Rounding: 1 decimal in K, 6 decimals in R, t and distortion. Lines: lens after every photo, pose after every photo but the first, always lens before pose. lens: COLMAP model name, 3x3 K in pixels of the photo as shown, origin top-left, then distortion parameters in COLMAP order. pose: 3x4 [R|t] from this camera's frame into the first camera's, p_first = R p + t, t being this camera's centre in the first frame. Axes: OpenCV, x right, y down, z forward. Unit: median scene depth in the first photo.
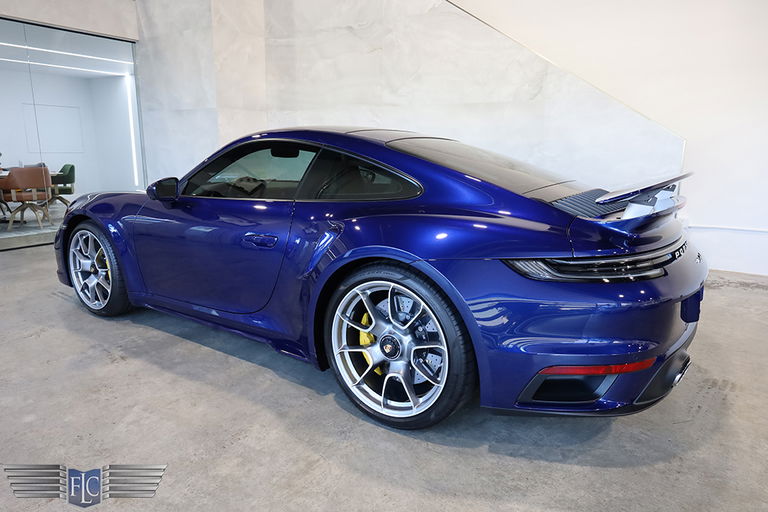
lens RADIAL K [[500.2, 0, 384.0], [0, 500.2, 256.0], [0, 0, 1]] dist [0.003429, -0.000700]
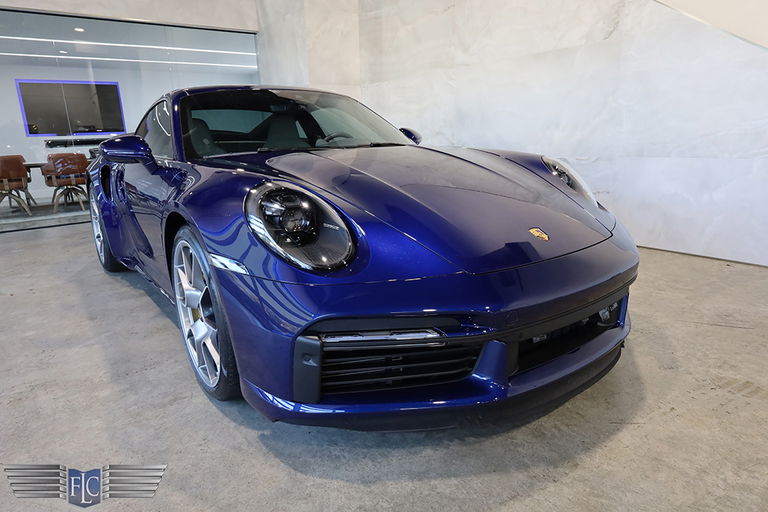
lens RADIAL K [[479.4, 0, 384.0], [0, 479.4, 256.0], [0, 0, 1]] dist [0.001549, 0.000956]
pose [[0.937166, 0.040549, -0.346519, 0.203135], [-0.026591, 0.998636, 0.044941, 0.023067], [0.347868, -0.032903, 0.936966, 0.082837]]
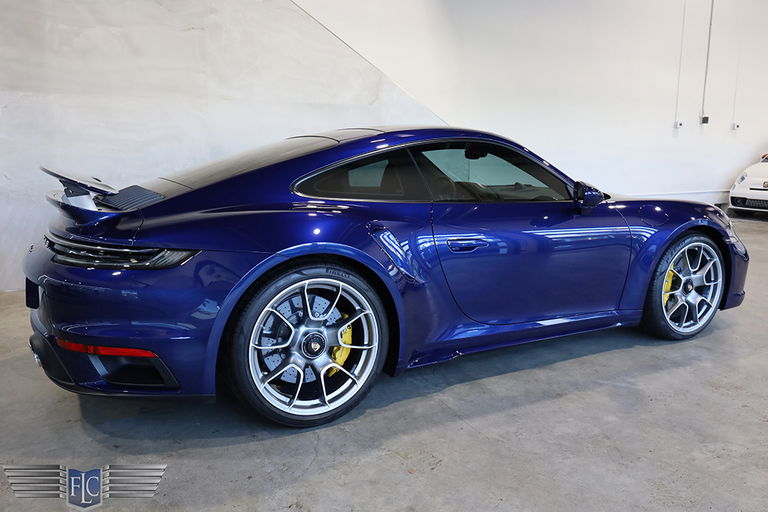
lens RADIAL K [[607.5, 0, 384.0], [0, 607.5, 256.0], [0, 0, 1]] dist [-0.004653, 0.000182]
pose [[0.488052, -0.163174, 0.857426, -0.769842], [0.181113, 0.979920, 0.083395, -0.076778], [-0.853817, 0.114589, 0.507805, 0.278443]]
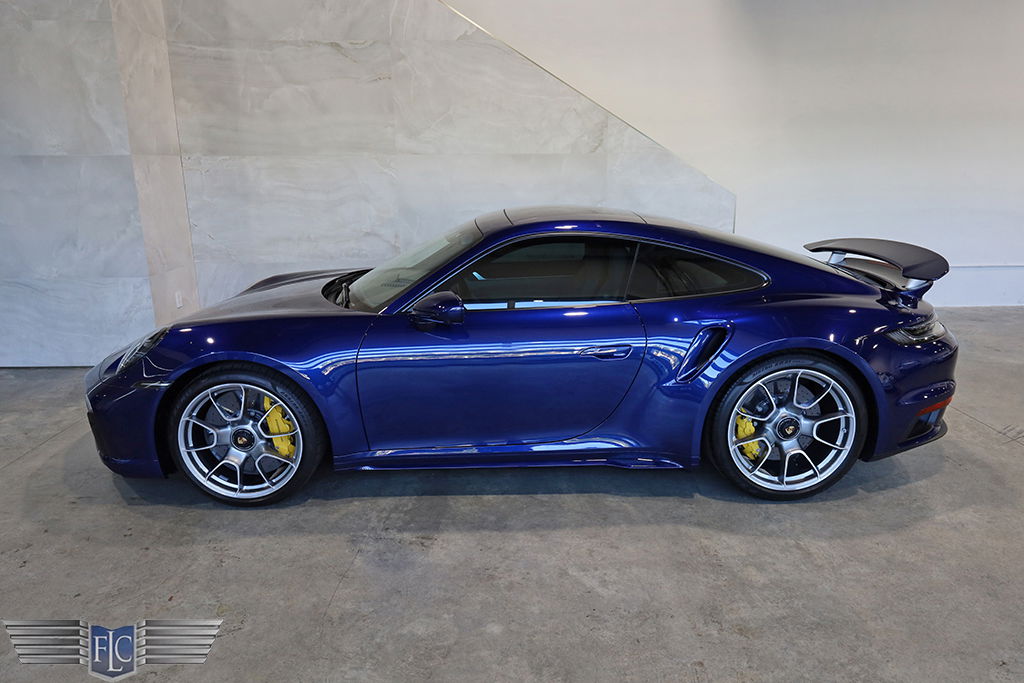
lens RADIAL K [[681.7, 0, 512.0], [0, 681.7, 341.5], [0, 0, 1]] dist [-0.005771, -0.002189]
pose [[0.816811, -0.157152, 0.555088, -0.485832], [0.135062, 0.987534, 0.080839, -0.078241], [-0.560873, 0.008941, 0.827854, 0.045014]]
